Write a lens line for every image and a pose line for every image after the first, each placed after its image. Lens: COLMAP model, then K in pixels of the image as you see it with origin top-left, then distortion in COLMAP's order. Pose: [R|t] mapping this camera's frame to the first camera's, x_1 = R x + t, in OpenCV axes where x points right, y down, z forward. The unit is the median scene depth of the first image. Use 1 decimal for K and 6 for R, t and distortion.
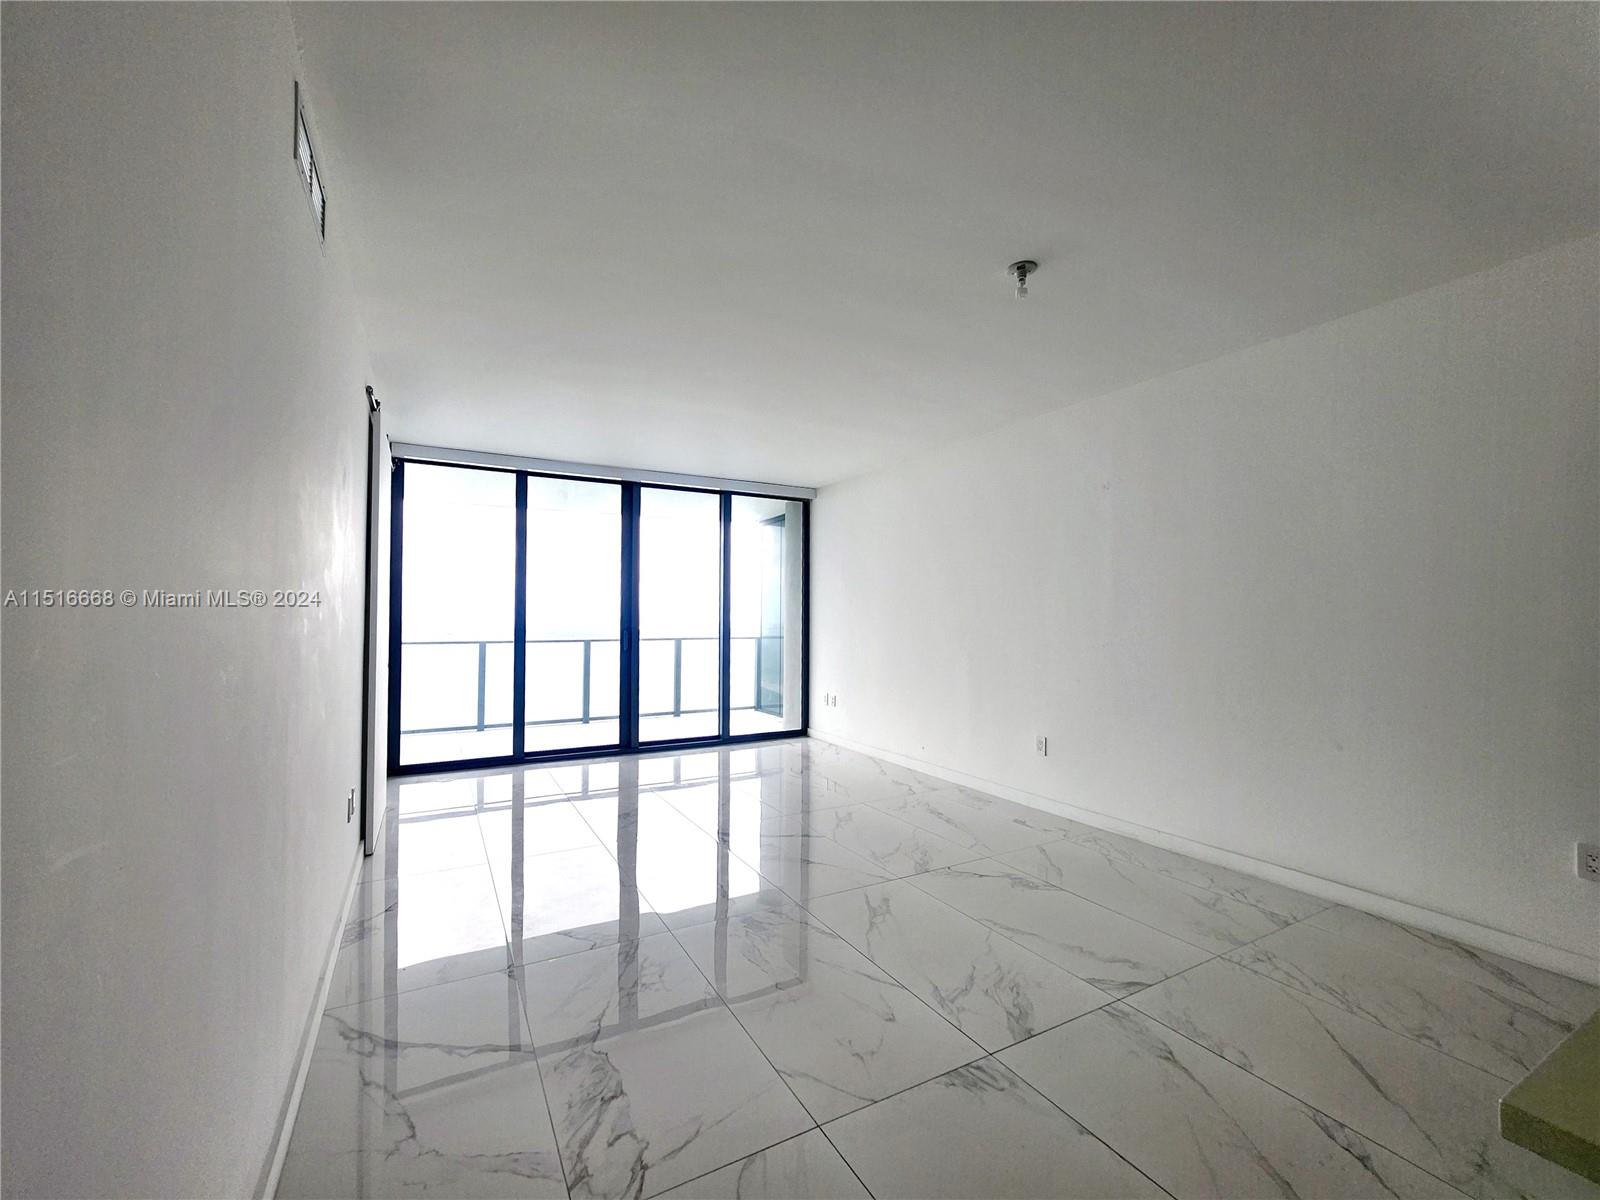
lens RADIAL K [[670.8, 0, 789.8], [0, 670.8, 607.9], [0, 0, 1]] dist [0.000091, 0.000442]
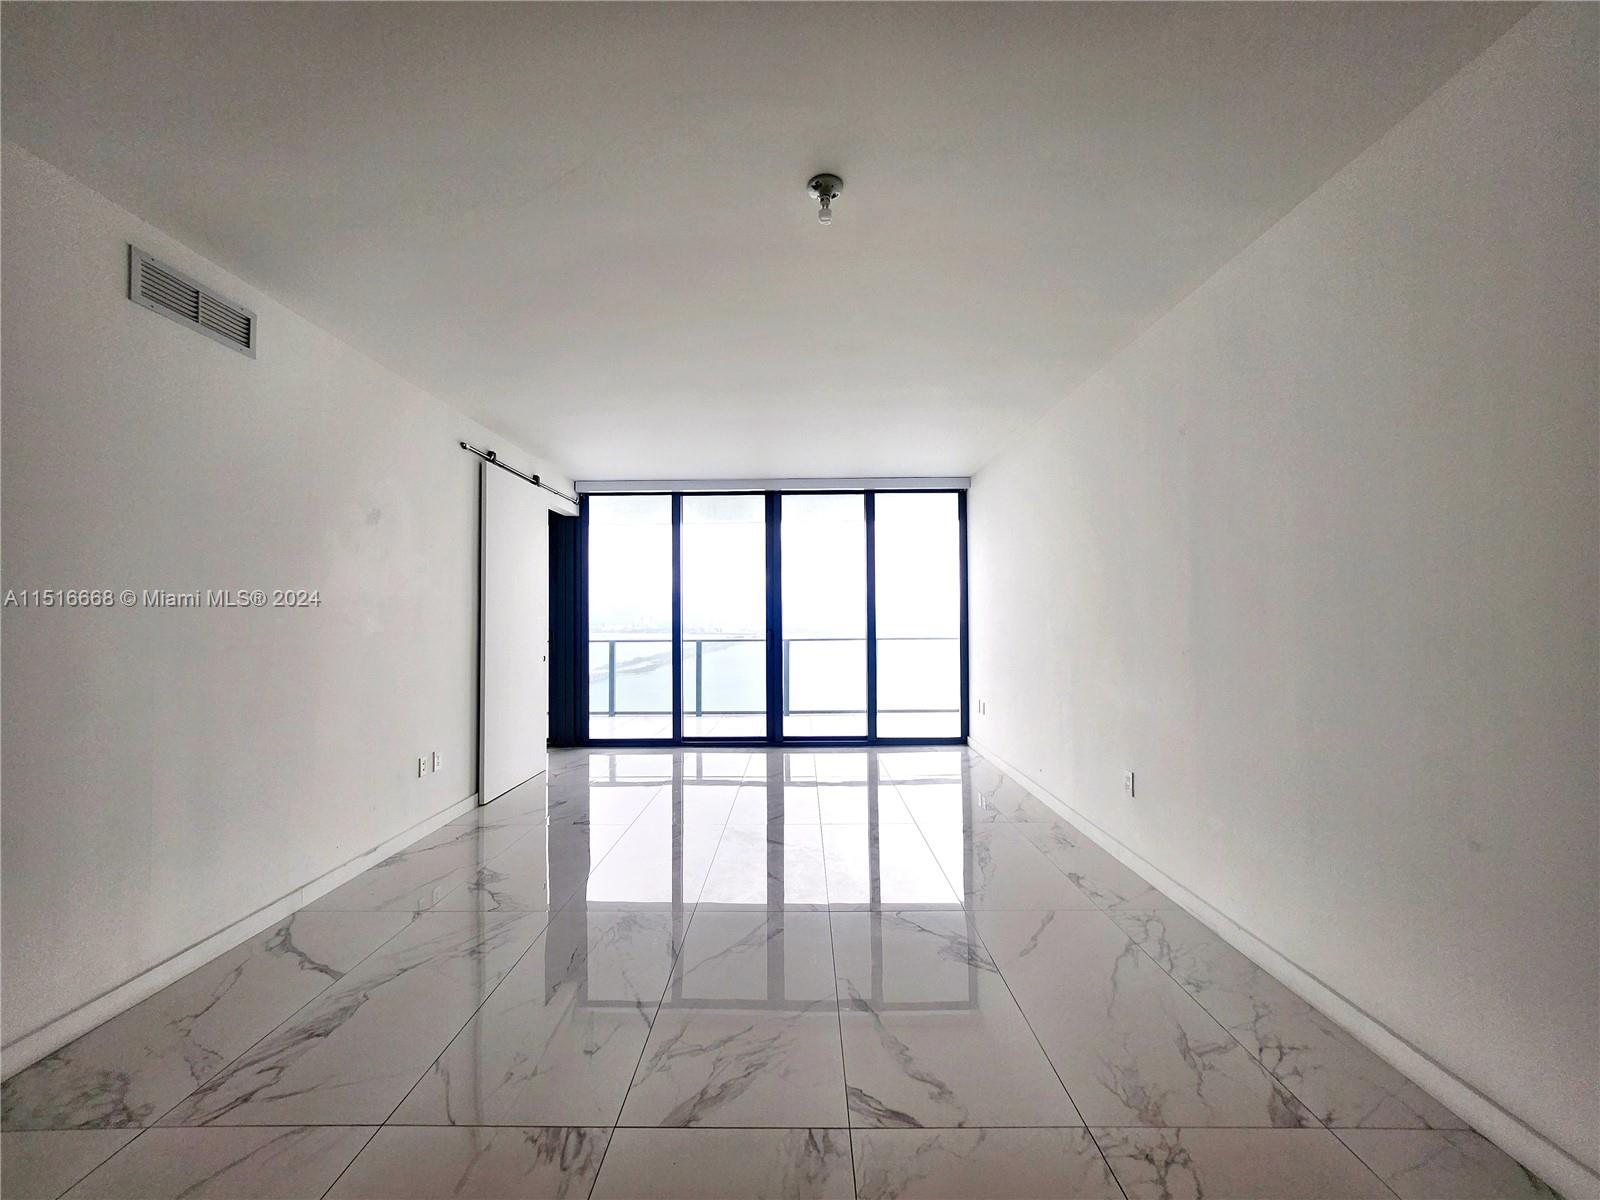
lens RADIAL K [[642.5, 0, 789.8], [0, 642.5, 607.2], [0, 0, 1]] dist [0.000506, 0.000054]
pose [[0.869569, -0.018026, -0.493483, 0.311299], [0.016898, 0.999834, -0.006745, 0.003591], [0.493523, -0.002474, 0.869729, 0.136247]]
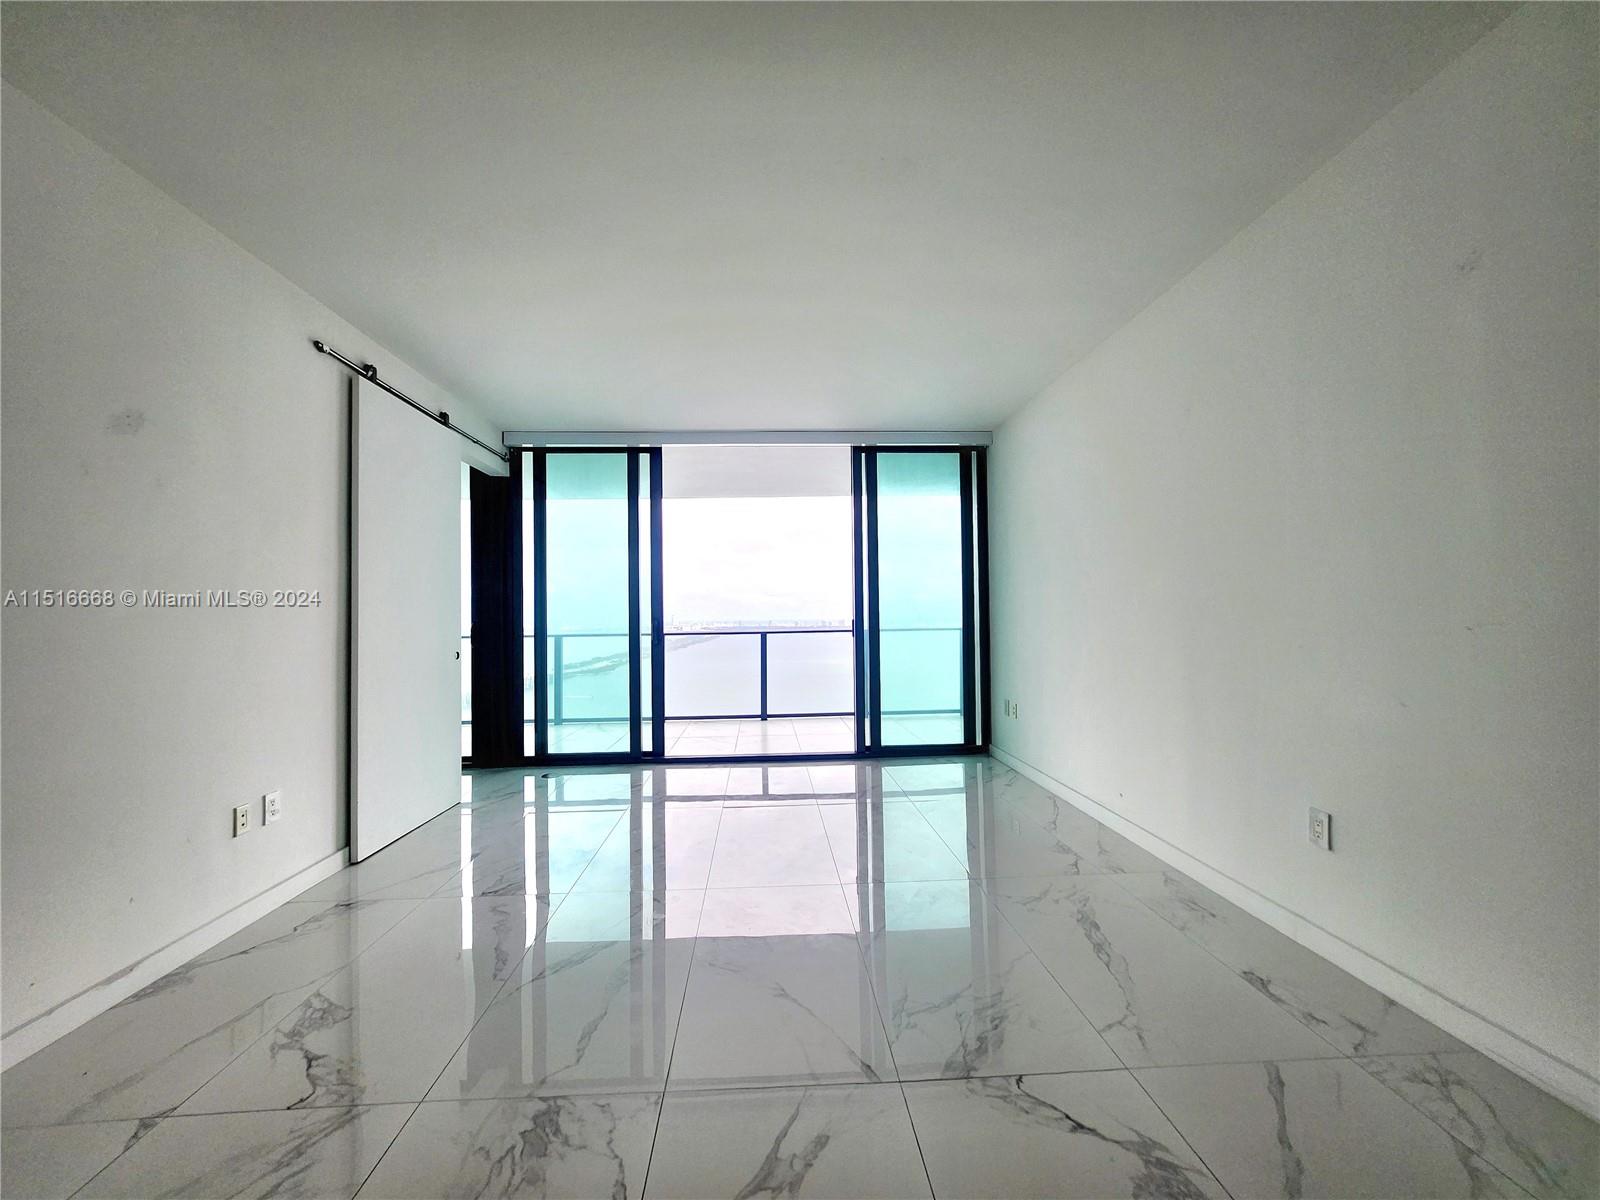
lens RADIAL K [[639.1, 0, 785.7], [0, 639.1, 603.0], [0, 0, 1]] dist [-0.005656, 0.003355]
pose [[0.896065, -0.025376, -0.443196, 0.178196], [0.023761, 0.999675, -0.009197, 0.023031], [0.443286, -0.002289, 0.896377, 0.300308]]
